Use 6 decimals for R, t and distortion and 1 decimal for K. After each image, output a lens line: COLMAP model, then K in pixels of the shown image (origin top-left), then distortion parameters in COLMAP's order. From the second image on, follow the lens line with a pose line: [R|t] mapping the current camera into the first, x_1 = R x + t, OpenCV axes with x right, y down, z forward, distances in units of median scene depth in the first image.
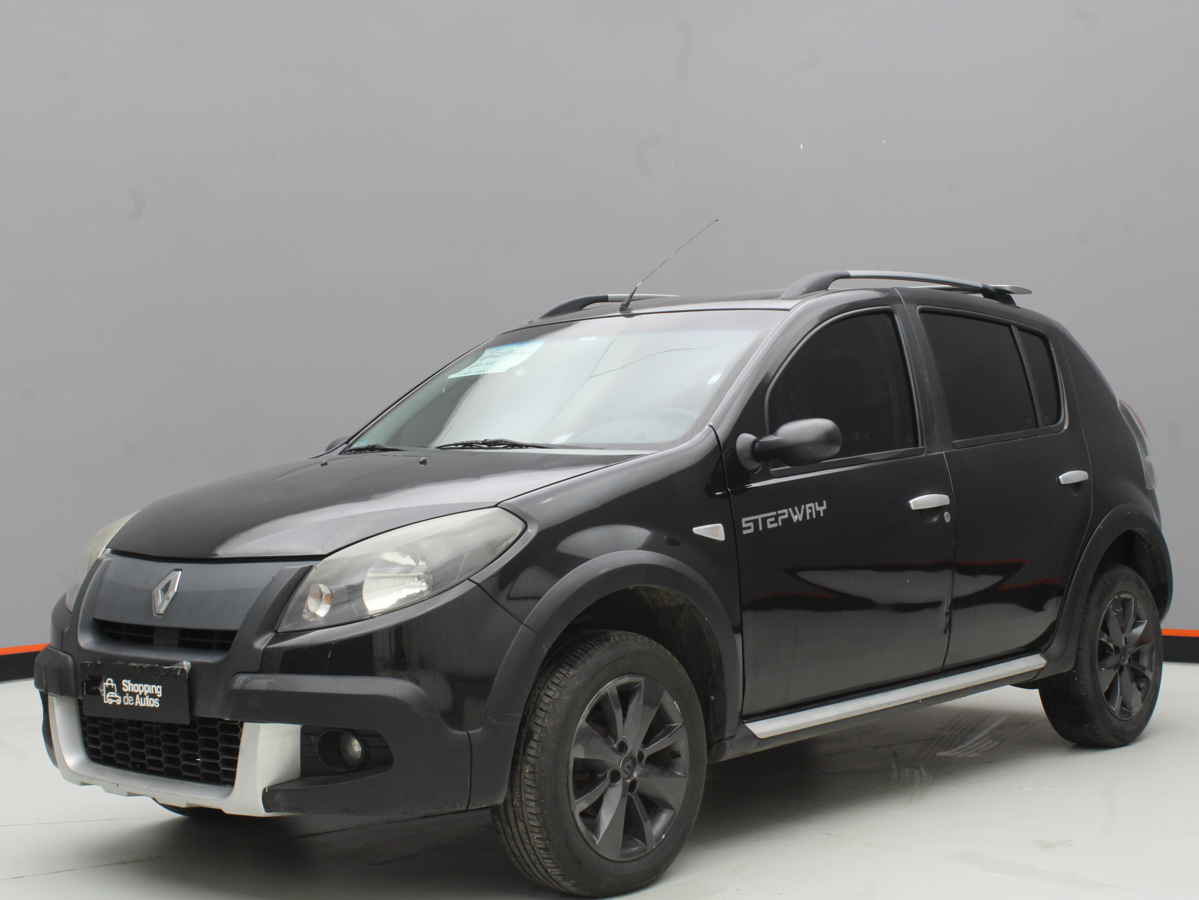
lens RADIAL K [[1882.4, 0, 604.7], [0, 1882.4, 457.0], [0, 0, 1]] dist [-0.086924, 0.000000]
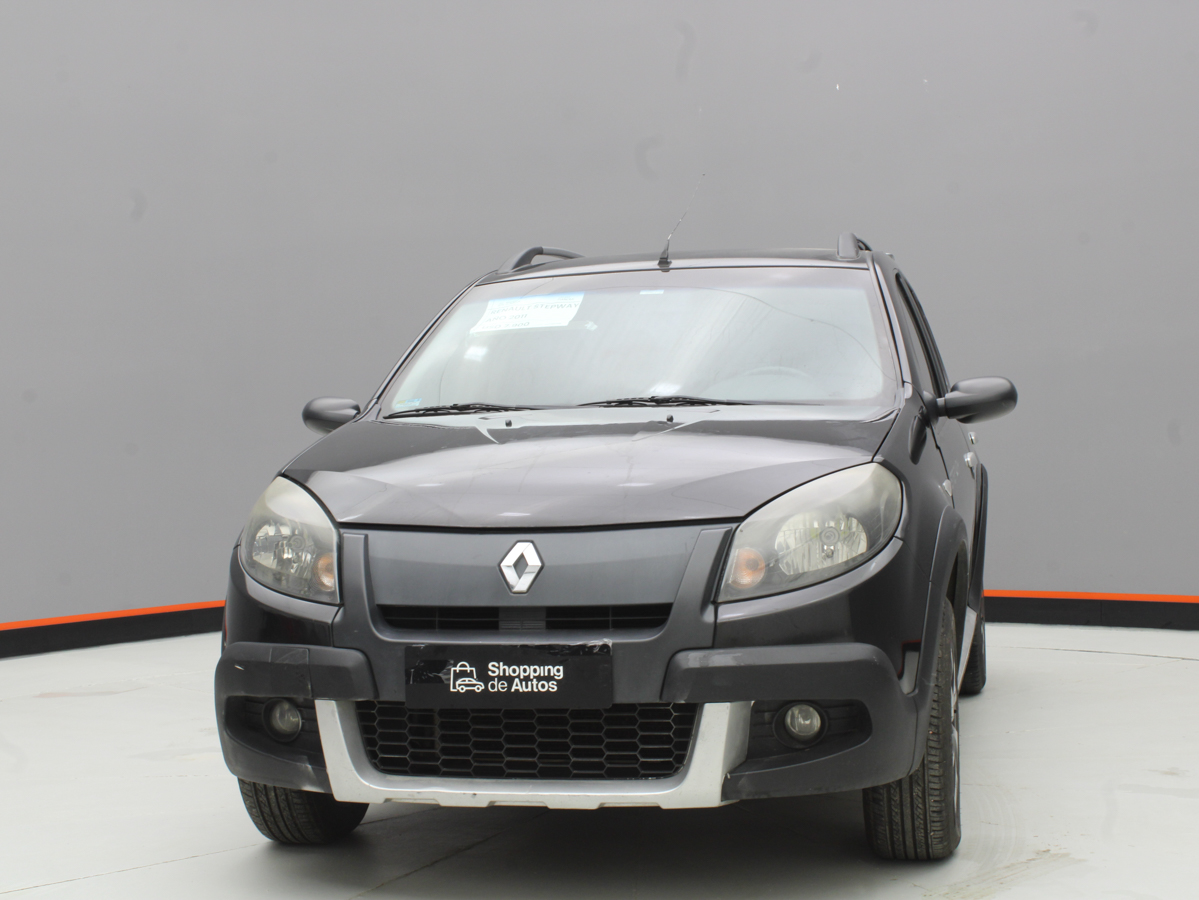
lens RADIAL K [[2005.0, 0, 600.3], [0, 2005.0, 448.1], [0, 0, 1]] dist [-0.069539, 0.000000]
pose [[0.871510, -0.010234, 0.490270, -0.608437], [0.008995, 0.999948, 0.004883, 0.011708], [-0.490295, 0.000154, 0.871557, 0.159507]]
